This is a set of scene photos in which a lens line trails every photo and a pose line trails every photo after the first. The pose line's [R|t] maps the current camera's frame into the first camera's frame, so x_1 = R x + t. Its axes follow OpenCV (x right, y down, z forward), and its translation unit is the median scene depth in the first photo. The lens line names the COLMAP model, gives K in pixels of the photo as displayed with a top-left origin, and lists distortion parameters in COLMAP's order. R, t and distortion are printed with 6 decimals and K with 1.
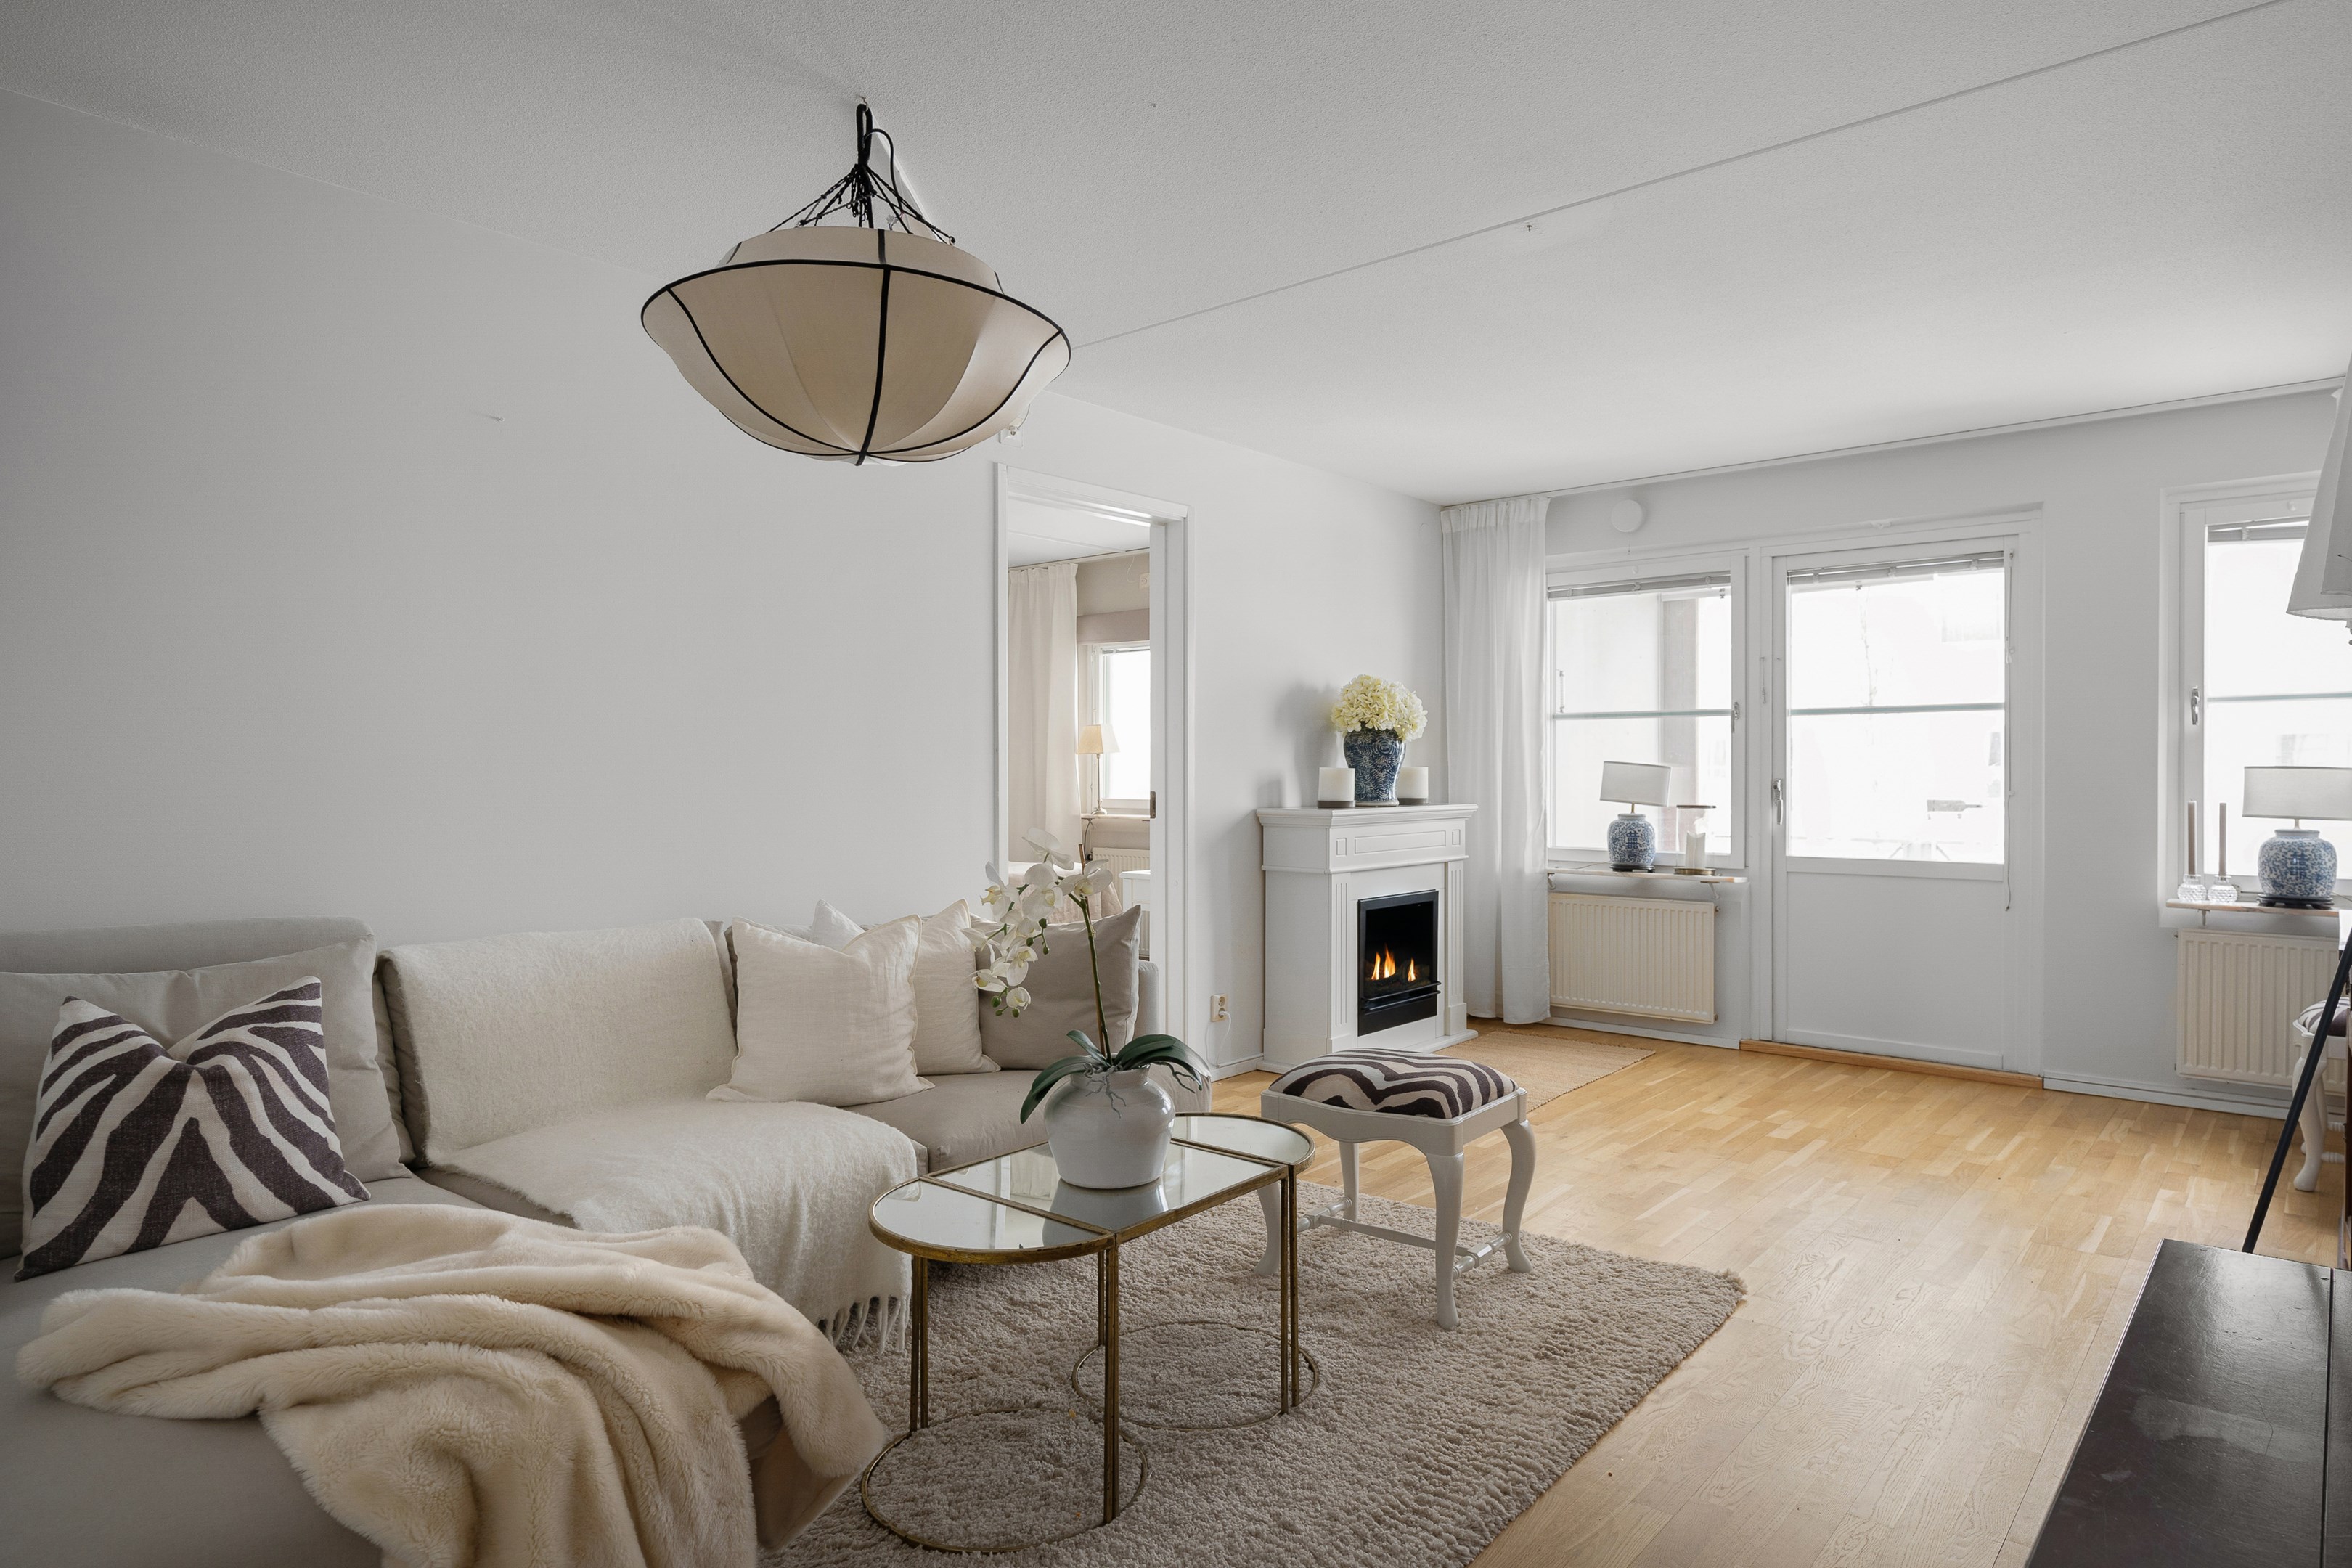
lens RADIAL K [[1367.3, 0, 1173.1], [0, 1367.3, 782.3], [0, 0, 1]] dist [0.003539, 0.000122]
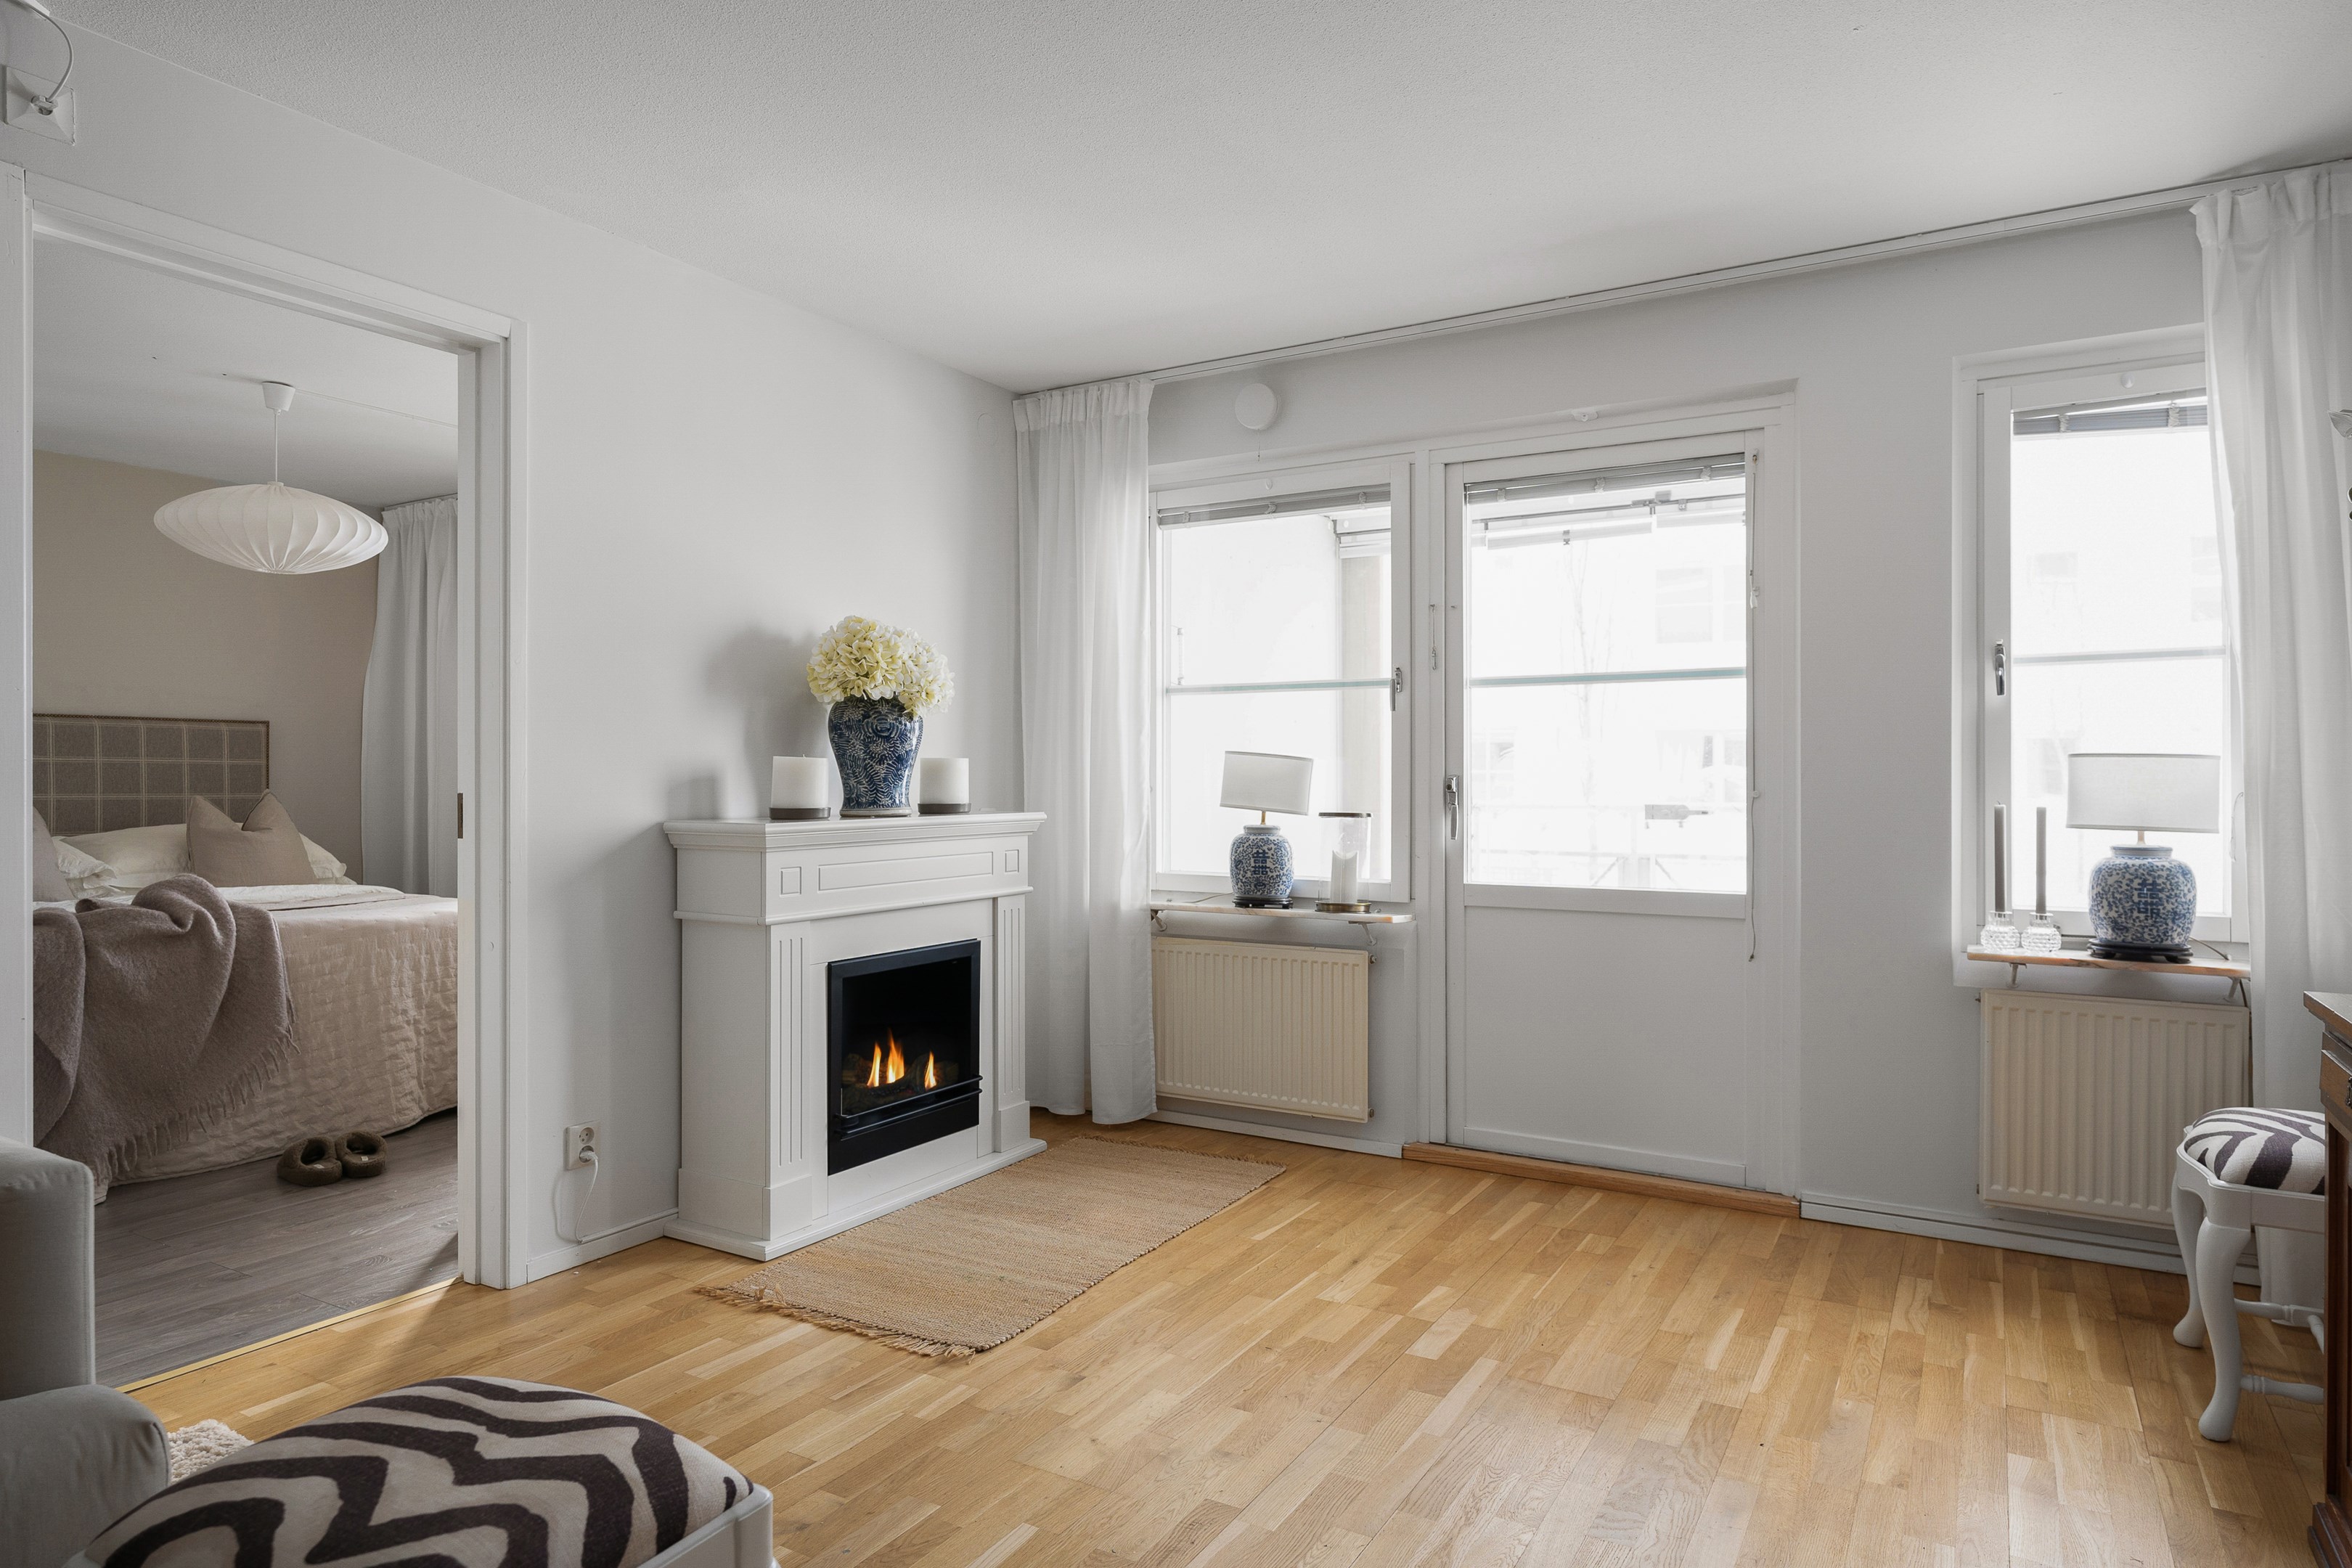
lens RADIAL K [[1399.7, 0, 1177.2], [0, 1399.7, 779.8], [0, 0, 1]] dist [-0.002489, 0.003087]
pose [[0.983580, 0.000708, 0.180470, 0.174618], [0.000561, 0.999975, -0.006979, 0.004861], [-0.180471, 0.006965, 0.983556, 0.319037]]
